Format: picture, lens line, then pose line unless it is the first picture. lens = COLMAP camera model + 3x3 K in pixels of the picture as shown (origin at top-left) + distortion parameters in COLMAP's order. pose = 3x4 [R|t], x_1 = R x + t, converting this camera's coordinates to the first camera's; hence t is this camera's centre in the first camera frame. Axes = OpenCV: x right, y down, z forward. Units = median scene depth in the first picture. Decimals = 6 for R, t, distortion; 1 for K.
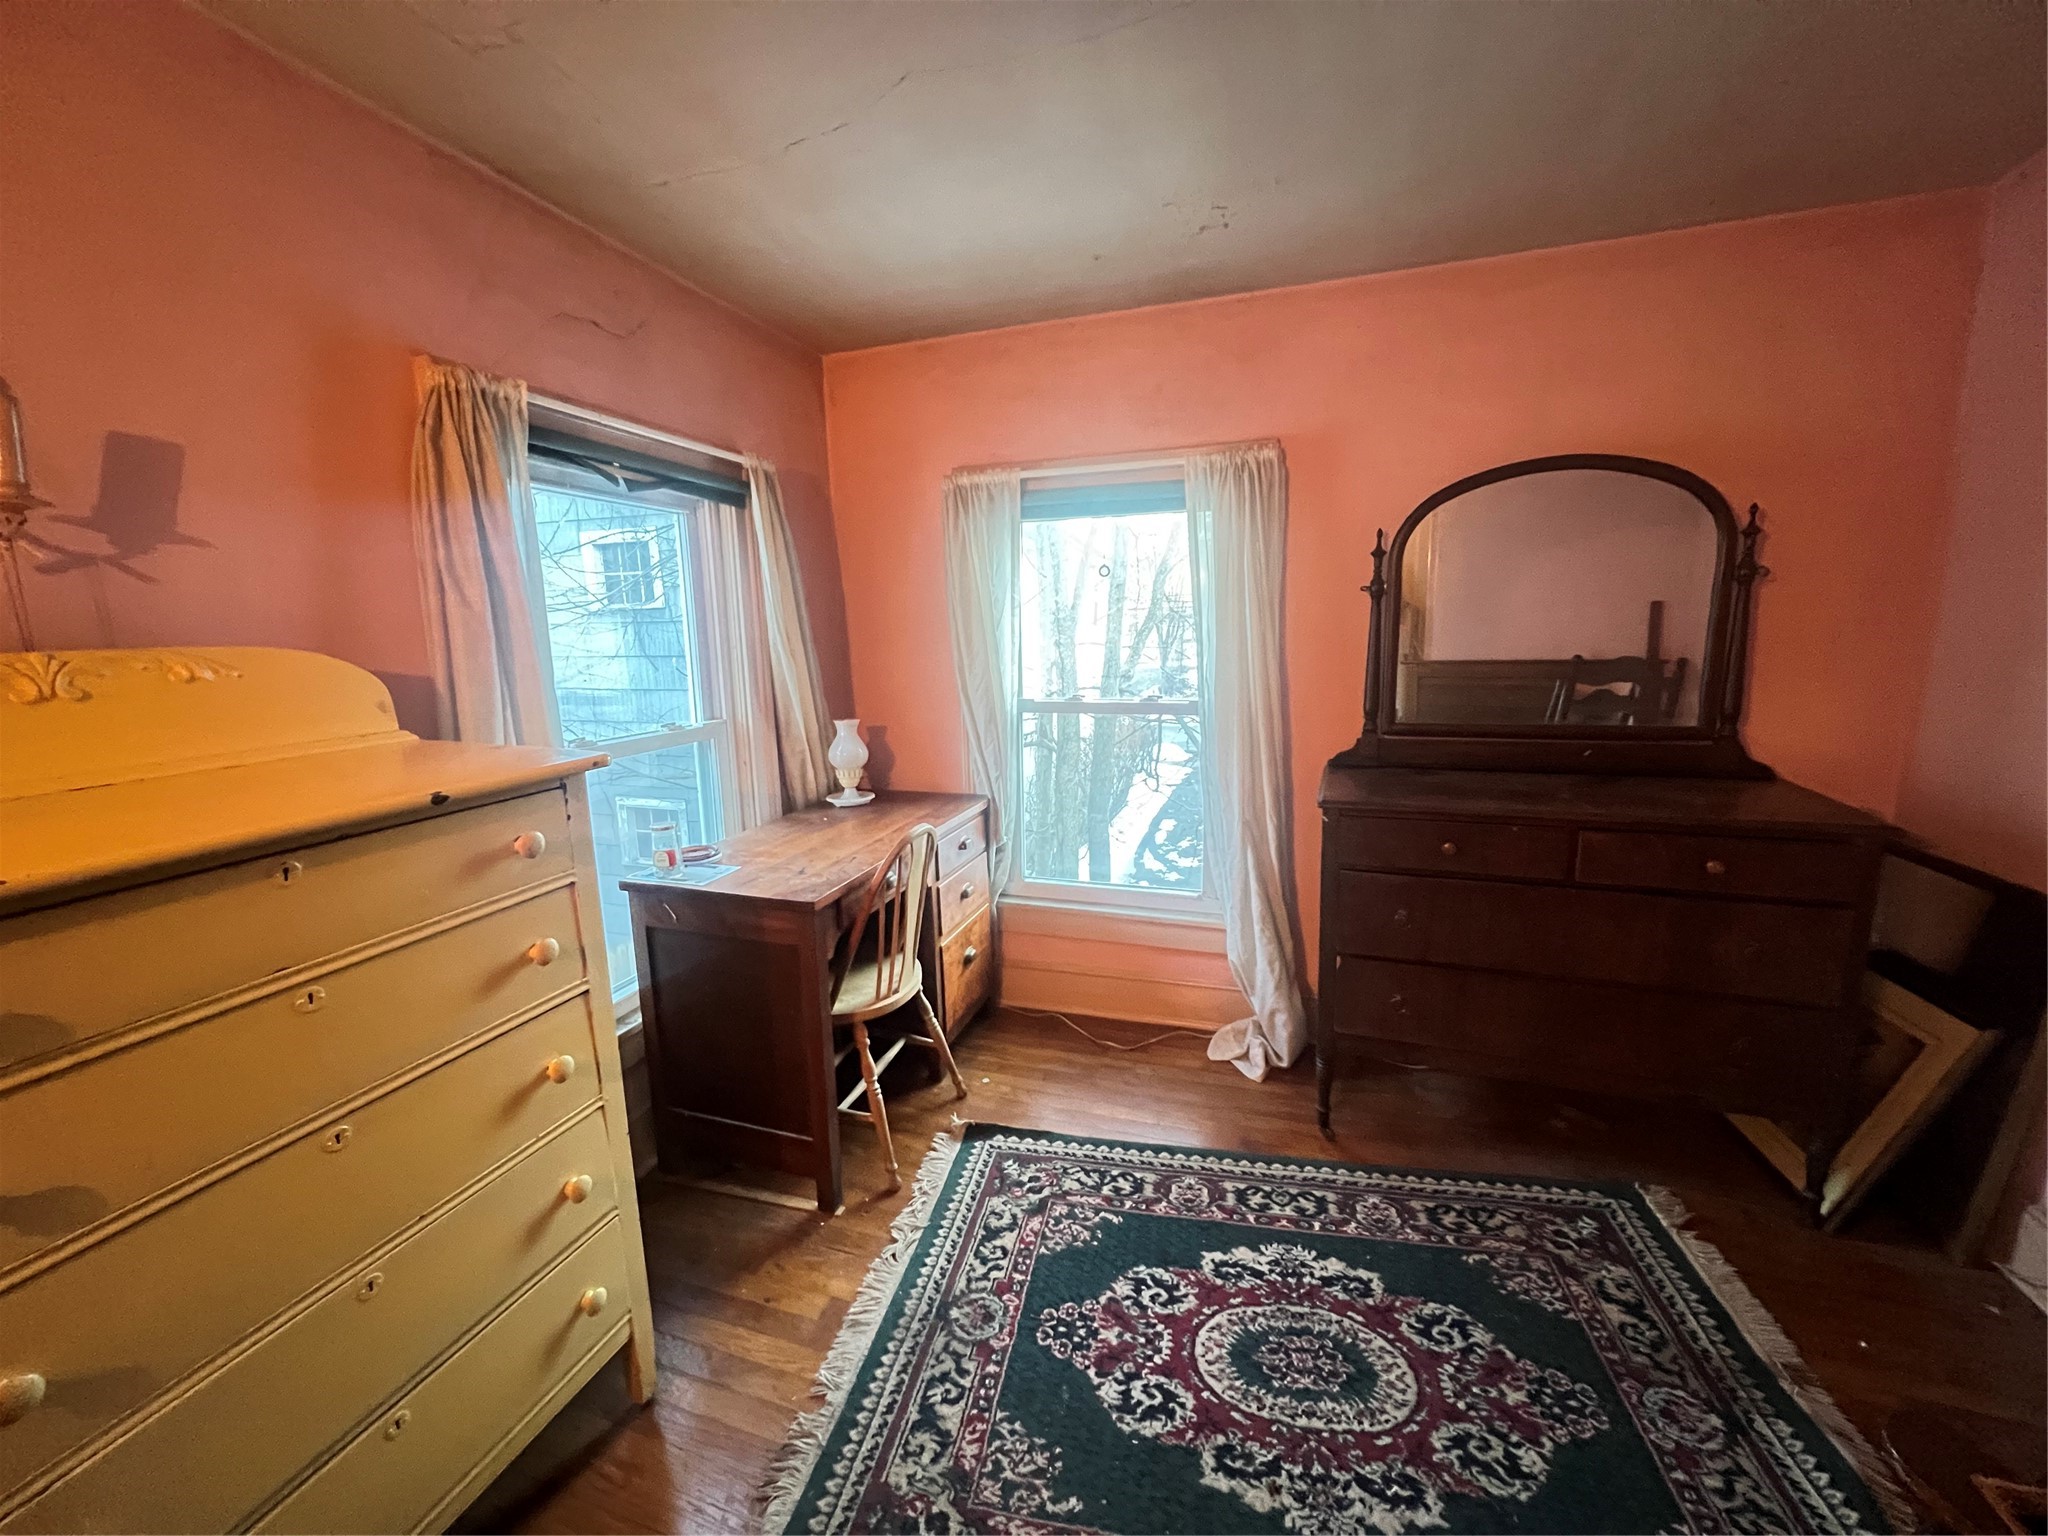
lens RADIAL K [[806.7, 0, 1019.4], [0, 806.7, 767.6], [0, 0, 1]] dist [-0.002167, 0.000489]
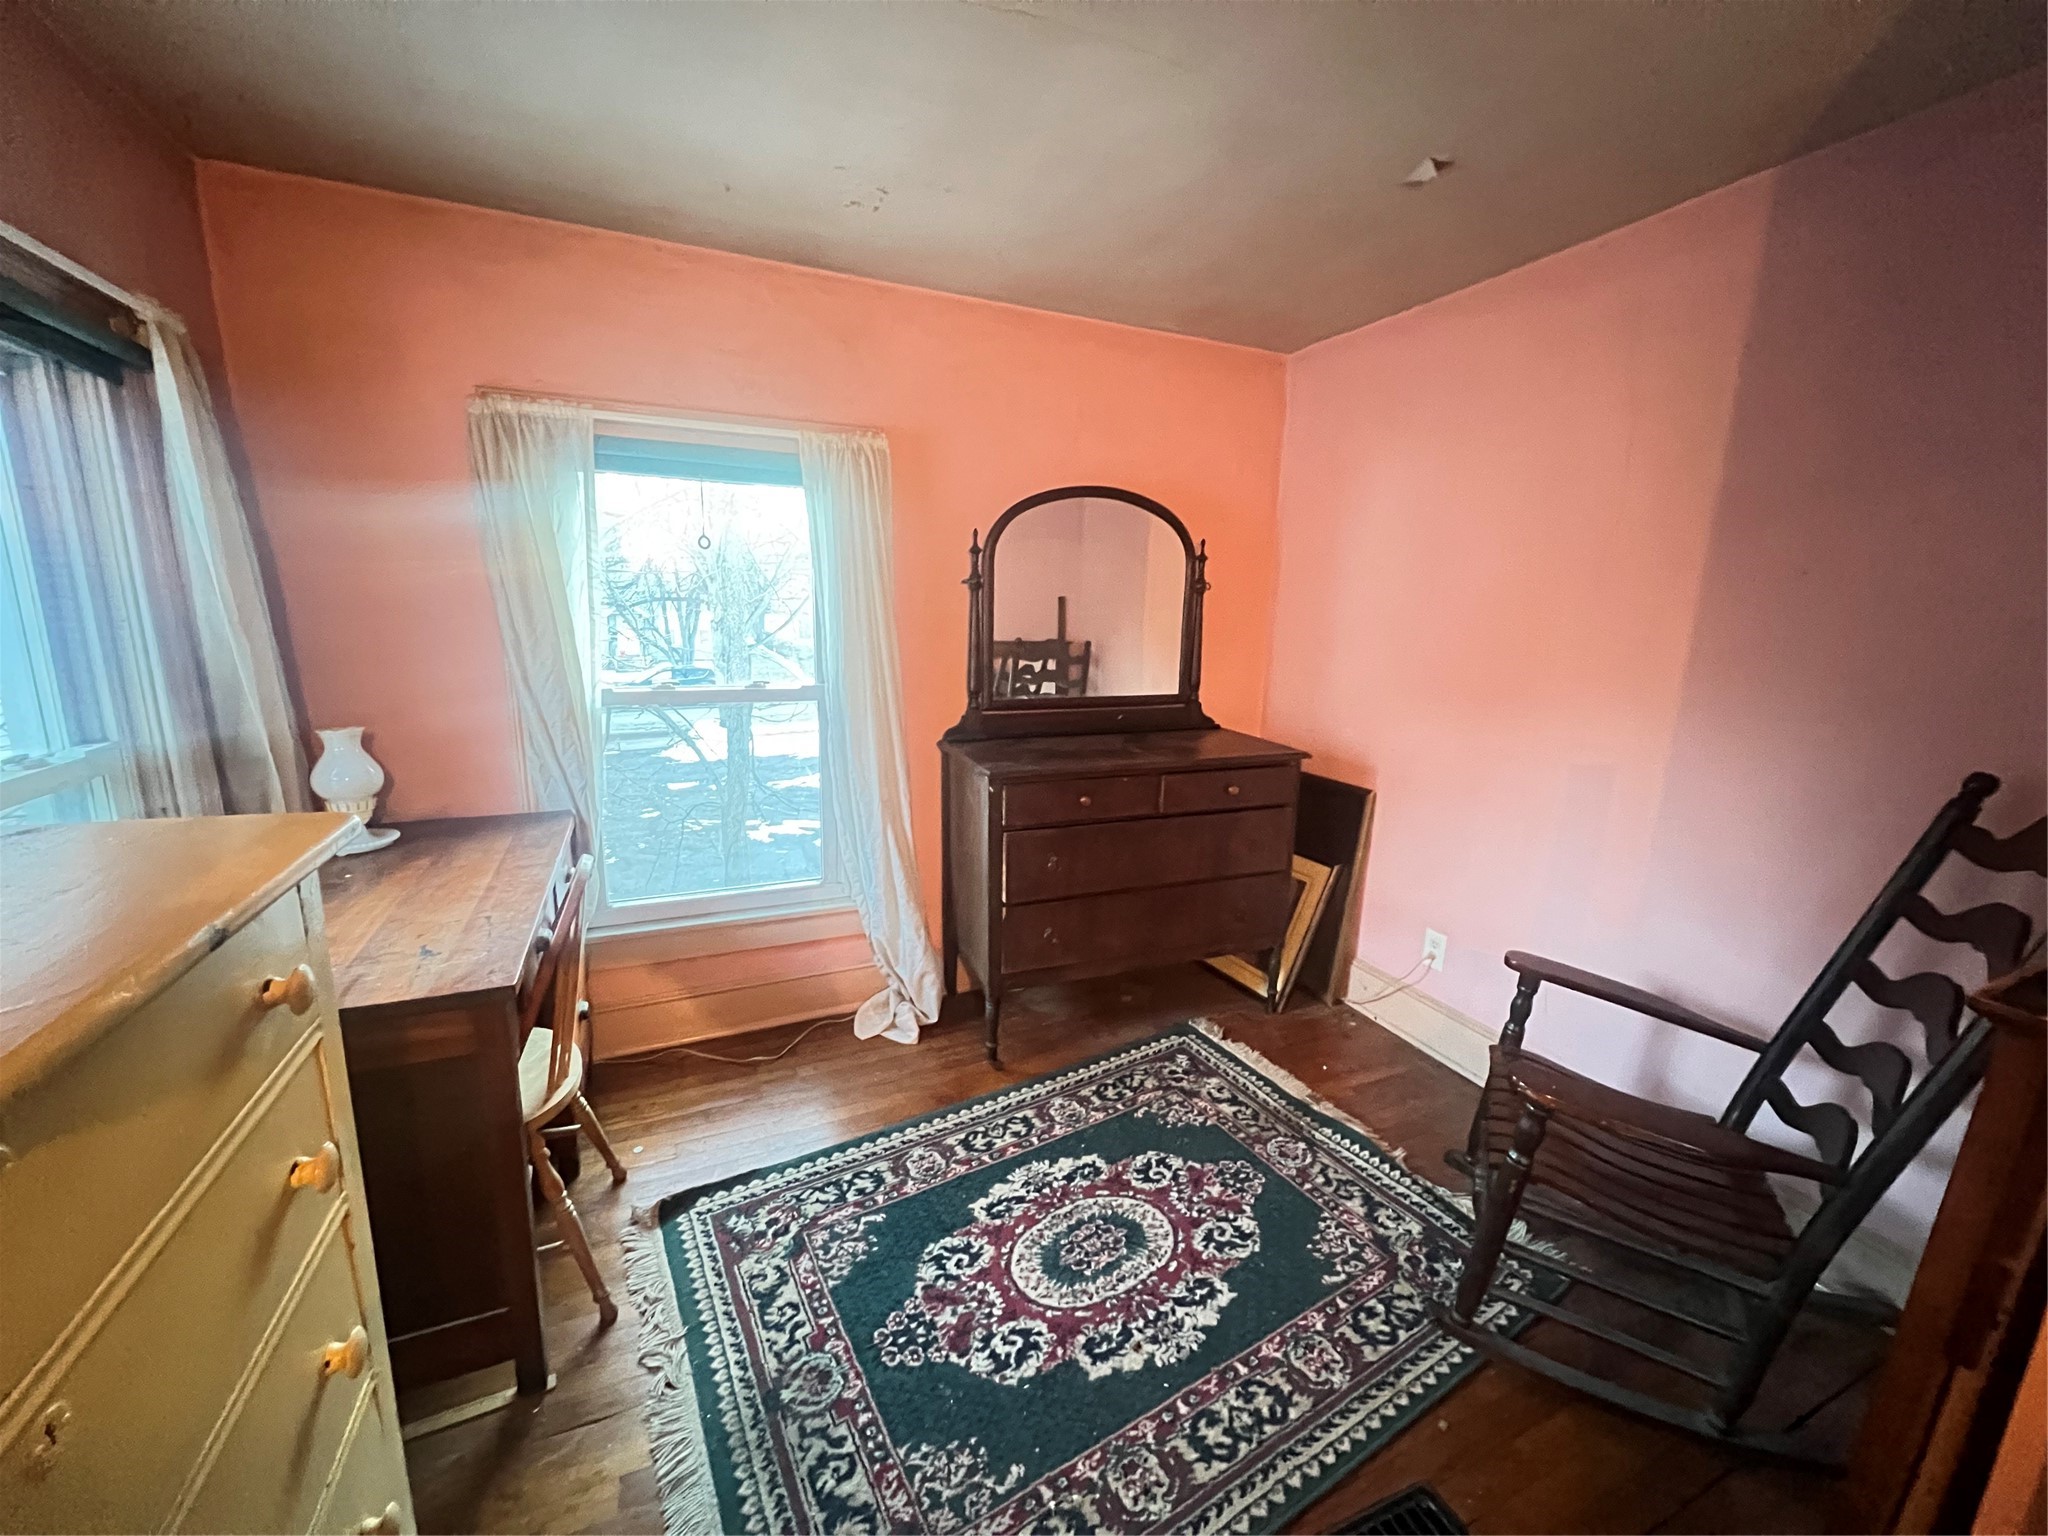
lens RADIAL K [[806.7, 0, 1030.0], [0, 806.7, 769.6], [0, 0, 1]] dist [-0.002167, 0.000489]
pose [[0.736652, -0.098744, 0.669025, -0.350248], [0.077935, 0.995087, 0.061056, -0.029688], [-0.671767, 0.007164, 0.740728, 0.144140]]
